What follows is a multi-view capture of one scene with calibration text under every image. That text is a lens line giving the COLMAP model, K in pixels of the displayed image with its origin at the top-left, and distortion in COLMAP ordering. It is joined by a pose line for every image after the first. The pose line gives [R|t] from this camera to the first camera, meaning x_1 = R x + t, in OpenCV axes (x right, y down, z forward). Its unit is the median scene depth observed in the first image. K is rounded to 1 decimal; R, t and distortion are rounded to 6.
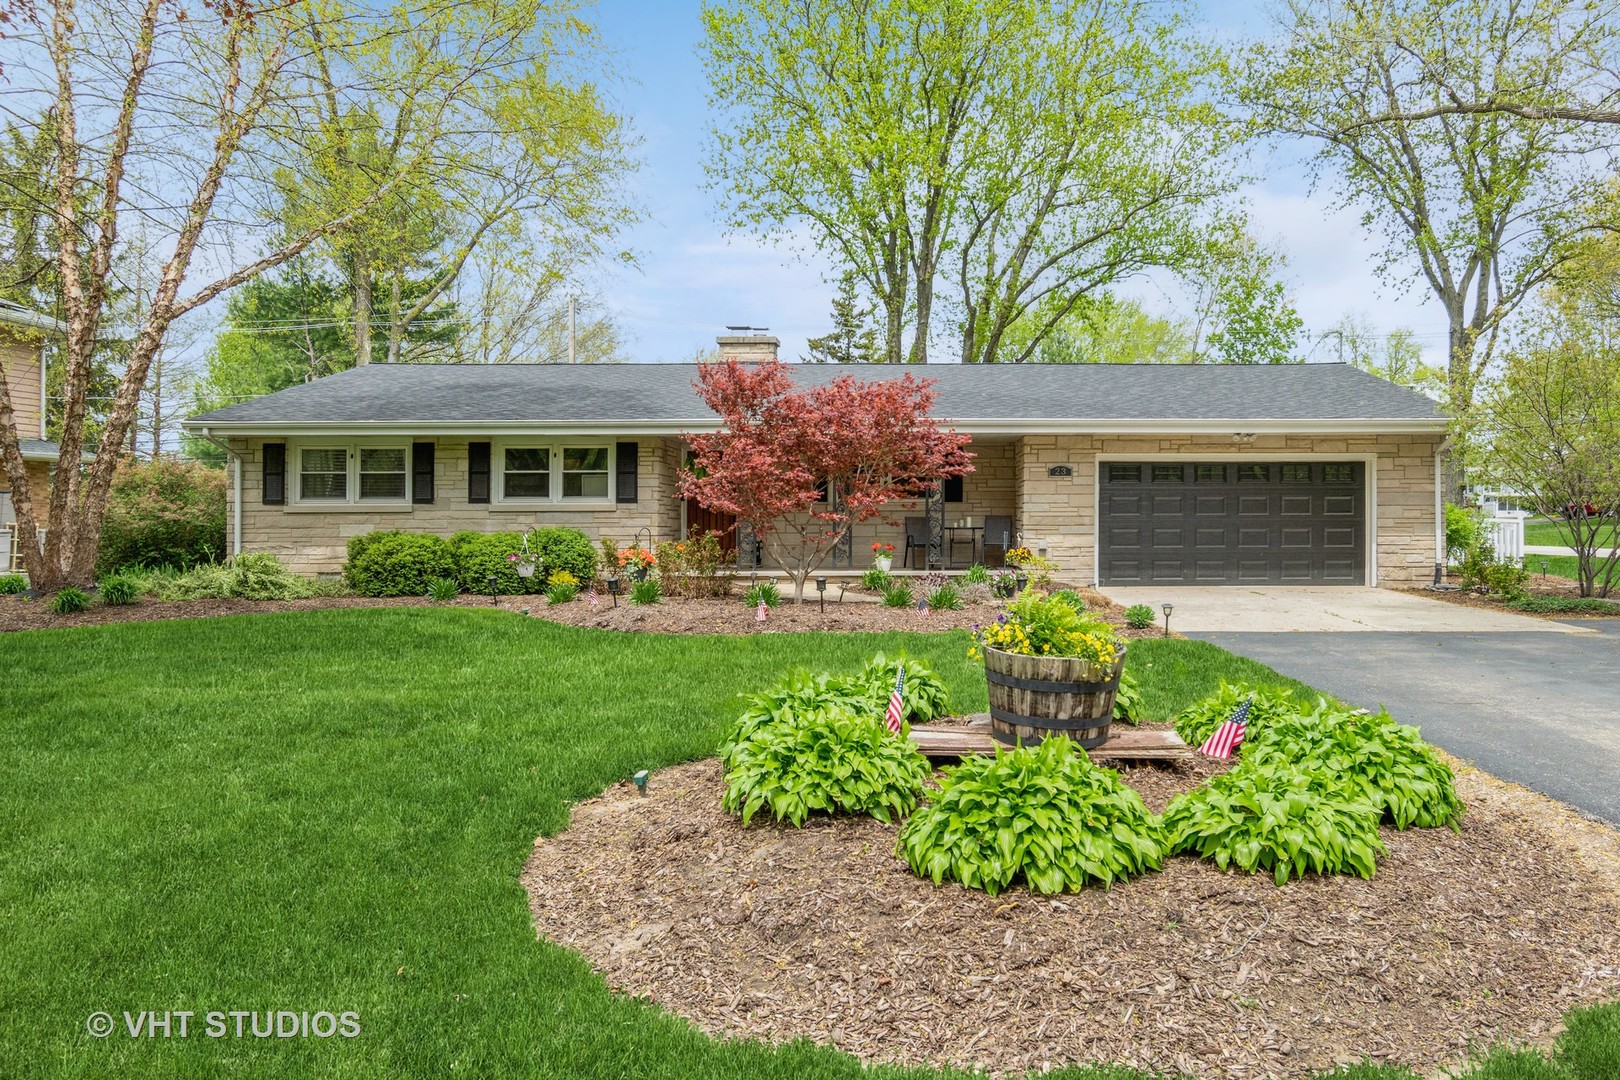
lens RADIAL K [[1190.3, 0, 906.3], [0, 1190.3, 495.0], [0, 0, 1]] dist [0.002113, 0.002634]
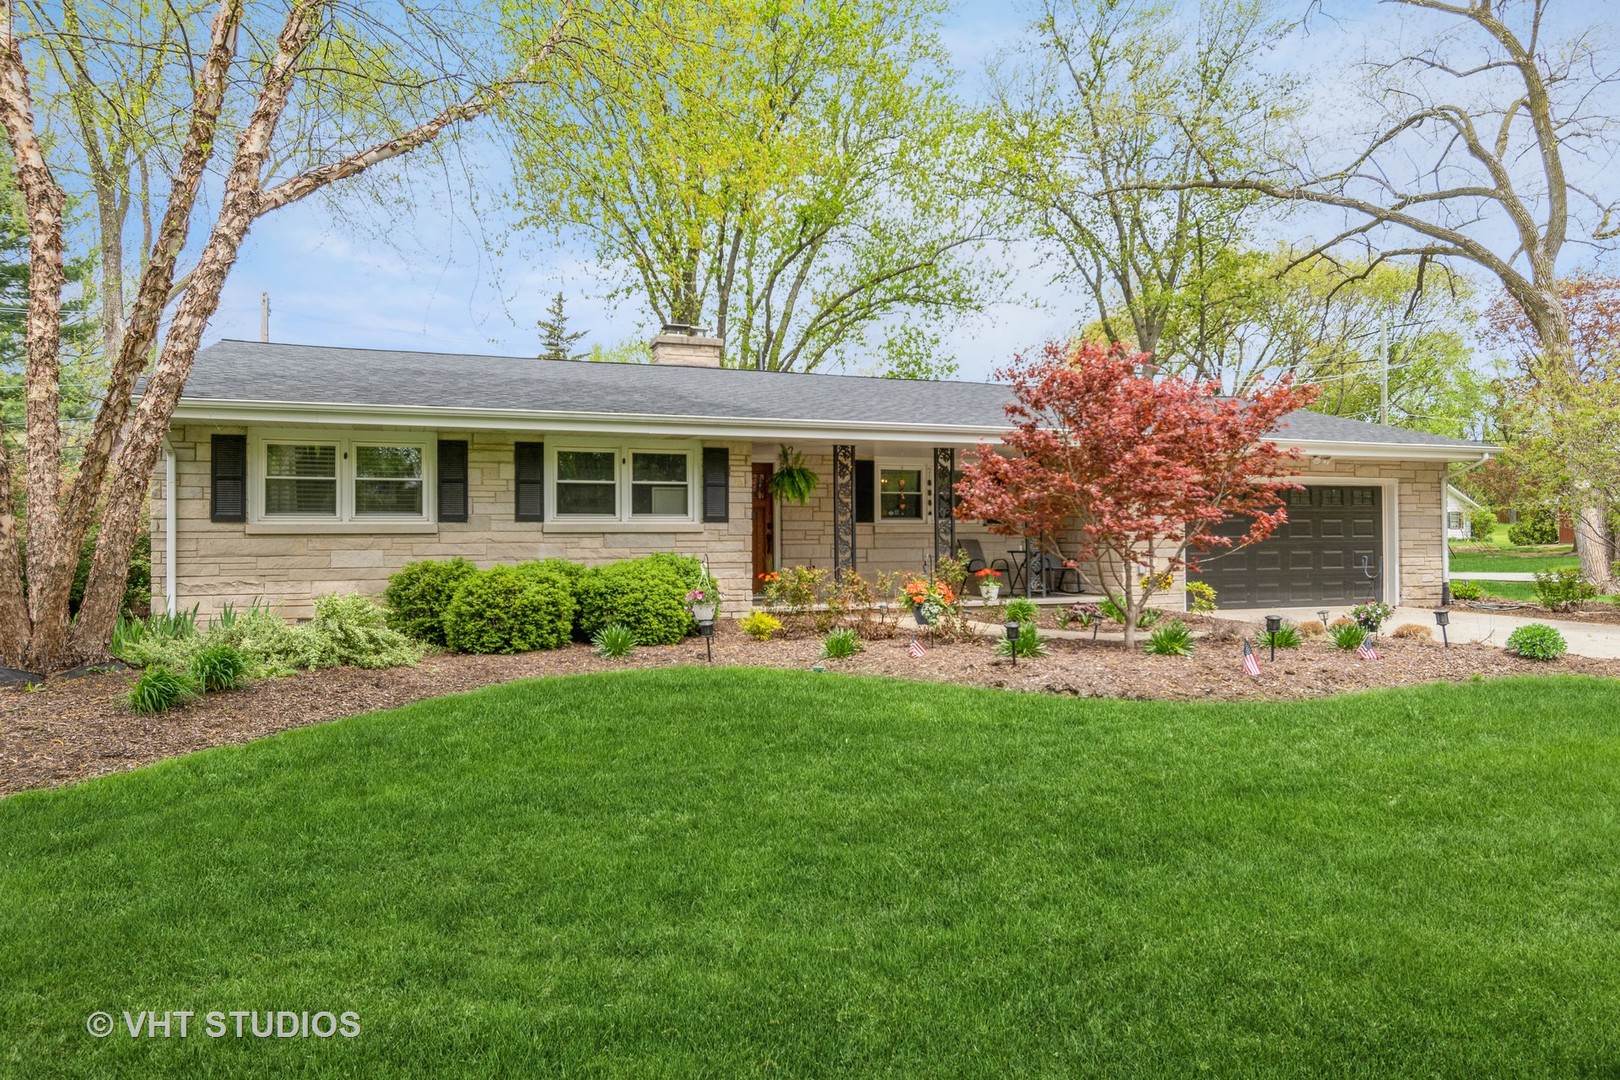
lens RADIAL K [[1036.5, 0, 792.5], [0, 1036.5, 527.3], [0, 0, 1]] dist [-0.001864, 0.002122]
pose [[0.942878, 0.003095, 0.333124, -0.420097], [-0.005338, 0.999969, 0.005820, 0.005635], [-0.333096, -0.007266, 0.942865, 0.318562]]
